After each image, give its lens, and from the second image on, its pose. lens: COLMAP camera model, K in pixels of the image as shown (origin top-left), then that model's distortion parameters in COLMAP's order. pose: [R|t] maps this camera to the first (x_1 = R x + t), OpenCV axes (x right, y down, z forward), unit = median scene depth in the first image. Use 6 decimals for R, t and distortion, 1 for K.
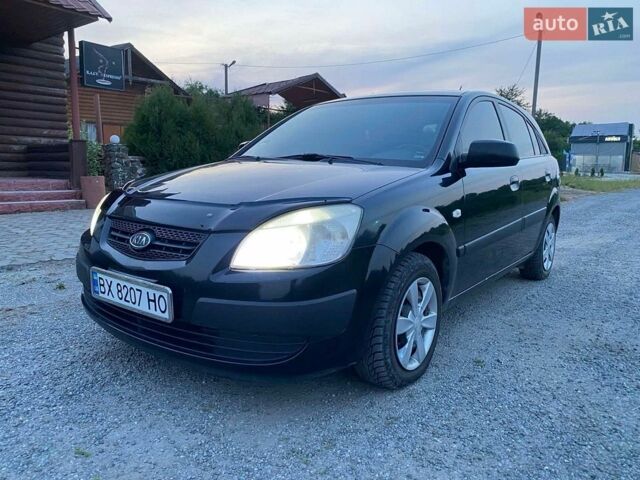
lens RADIAL K [[481.8, 0, 316.9], [0, 481.8, 236.4], [0, 0, 1]] dist [0.012890, -0.019671]
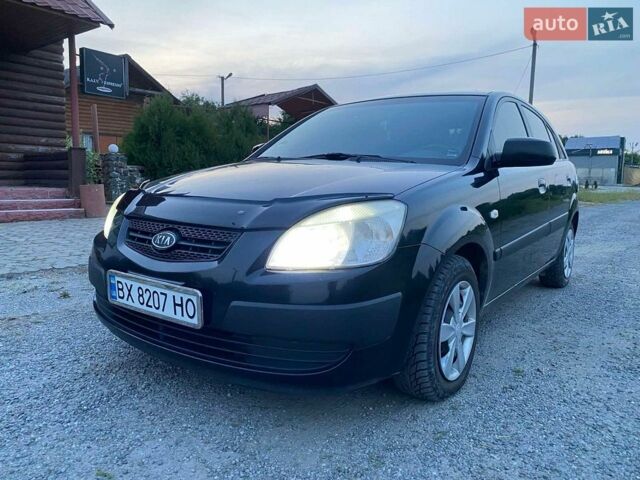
lens RADIAL K [[481.8, 0, 319.3], [0, 481.8, 236.7], [0, 0, 1]] dist [0.012890, -0.019671]
pose [[0.999862, -0.000366, 0.016592, -0.067545], [0.000788, 0.999676, -0.025452, 0.020243], [-0.016578, 0.025462, 0.999538, 0.057222]]
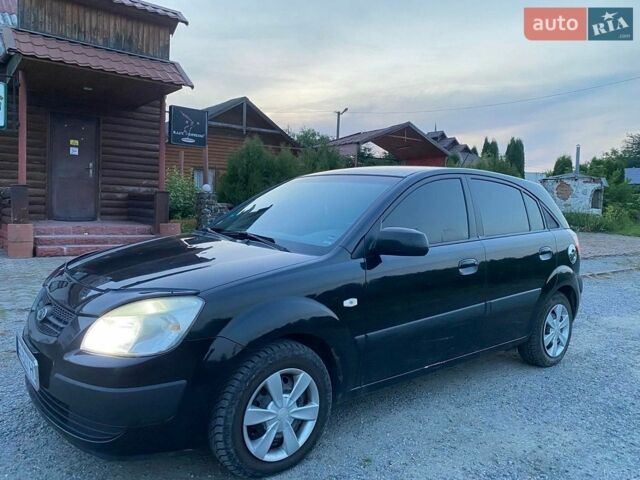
lens RADIAL K [[481.8, 0, 315.7], [0, 481.8, 239.9], [0, 0, 1]] dist [0.012890, -0.019671]
pose [[0.968902, 0.039052, -0.244345, 0.446533], [-0.057156, 0.996084, -0.067446, -0.103366], [0.240754, 0.079315, 0.967340, 0.016398]]
